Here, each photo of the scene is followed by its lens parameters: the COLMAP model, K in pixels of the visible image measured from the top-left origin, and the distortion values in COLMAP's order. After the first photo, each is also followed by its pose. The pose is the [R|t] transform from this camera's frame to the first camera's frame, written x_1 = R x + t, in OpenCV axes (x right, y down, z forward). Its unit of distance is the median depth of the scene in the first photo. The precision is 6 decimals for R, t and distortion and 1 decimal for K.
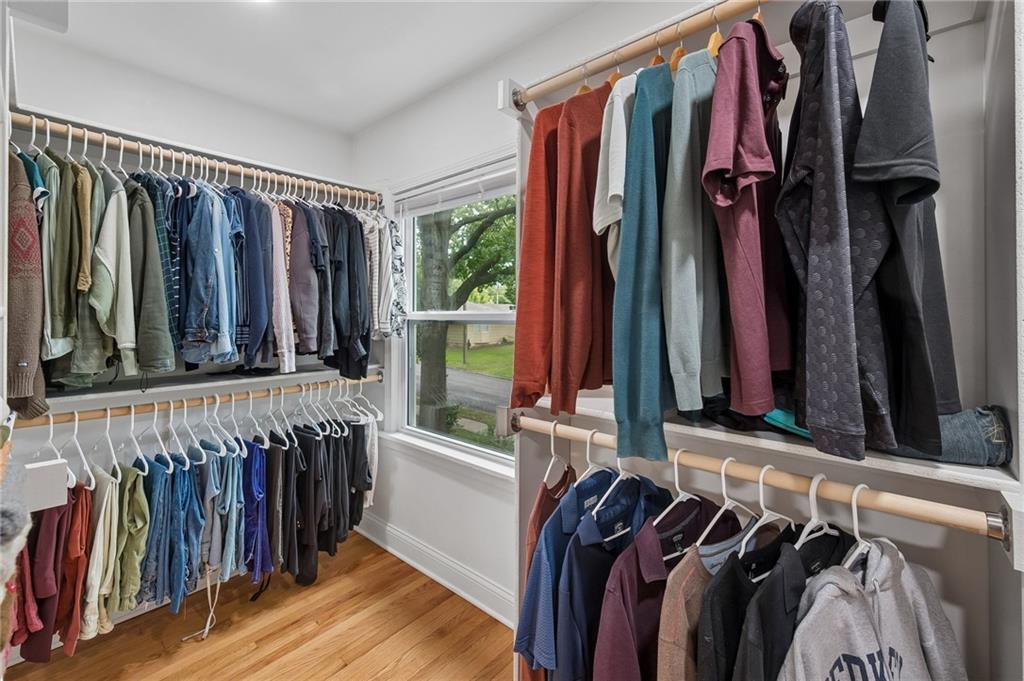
lens RADIAL K [[410.9, 0, 510.9], [0, 410.9, 314.5], [0, 0, 1]] dist [-0.001395, -0.000114]
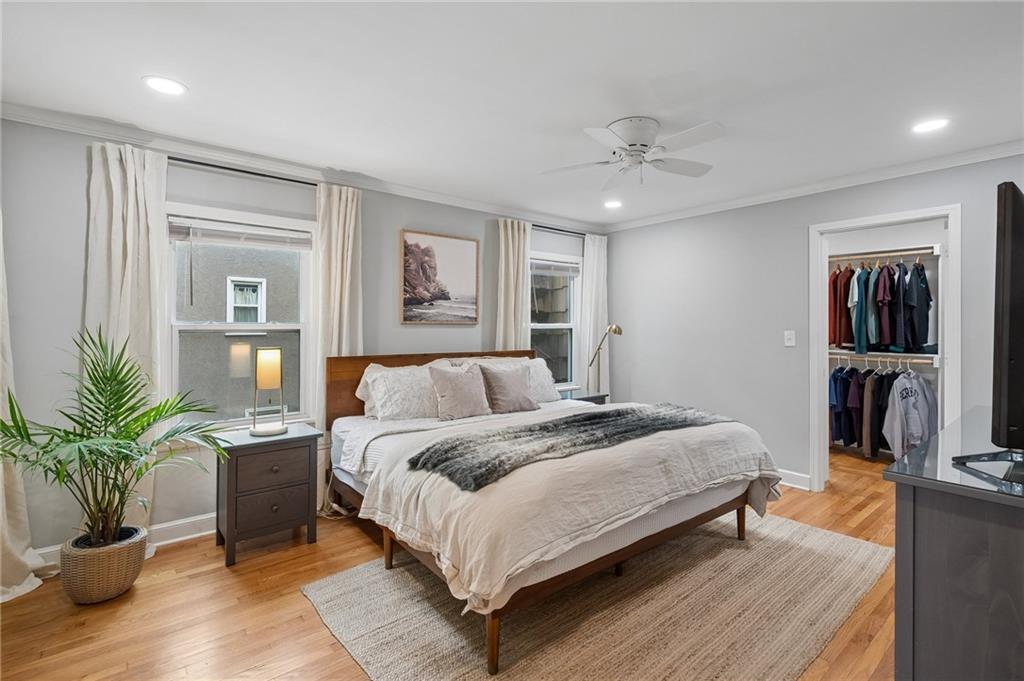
lens RADIAL K [[481.7, 0, 514.9], [0, 481.7, 333.2], [0, 0, 1]] dist [-0.000055, 0.000145]
pose [[0.978723, 0.004897, -0.205127, -2.784772], [0.001687, 0.999489, 0.031911, -0.105908], [0.205178, -0.031578, 0.978215, -5.972247]]
